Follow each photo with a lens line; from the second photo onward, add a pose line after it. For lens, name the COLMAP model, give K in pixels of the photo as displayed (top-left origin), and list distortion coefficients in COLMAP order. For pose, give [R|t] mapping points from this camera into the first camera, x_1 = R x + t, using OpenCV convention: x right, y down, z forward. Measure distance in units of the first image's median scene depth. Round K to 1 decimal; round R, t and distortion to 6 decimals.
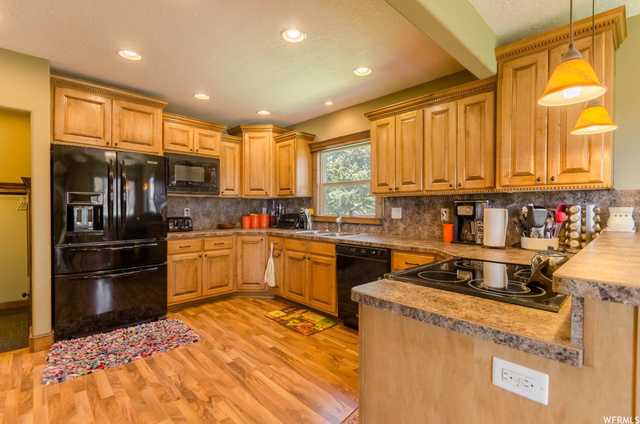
lens RADIAL K [[297.3, 0, 320.8], [0, 297.3, 215.0], [0, 0, 1]] dist [-0.010771, 0.001232]
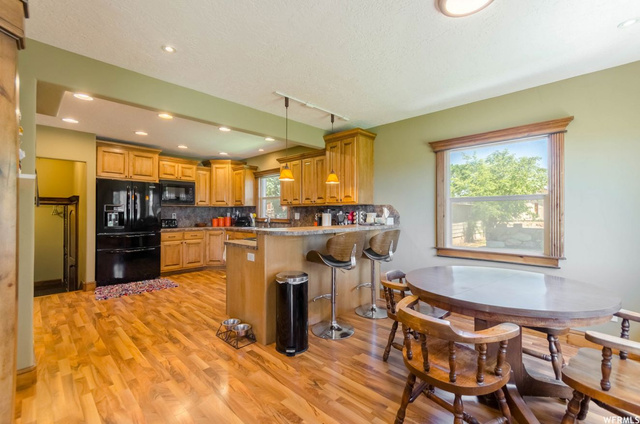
lens RADIAL K [[277.2, 0, 319.3], [0, 277.2, 212.5], [0, 0, 1]] dist [0.002822, -0.000089]
pose [[0.999160, -0.002156, 0.040934, 0.305522], [0.003054, 0.999756, -0.021887, 0.008525], [-0.040877, 0.021993, 0.998922, -0.593044]]
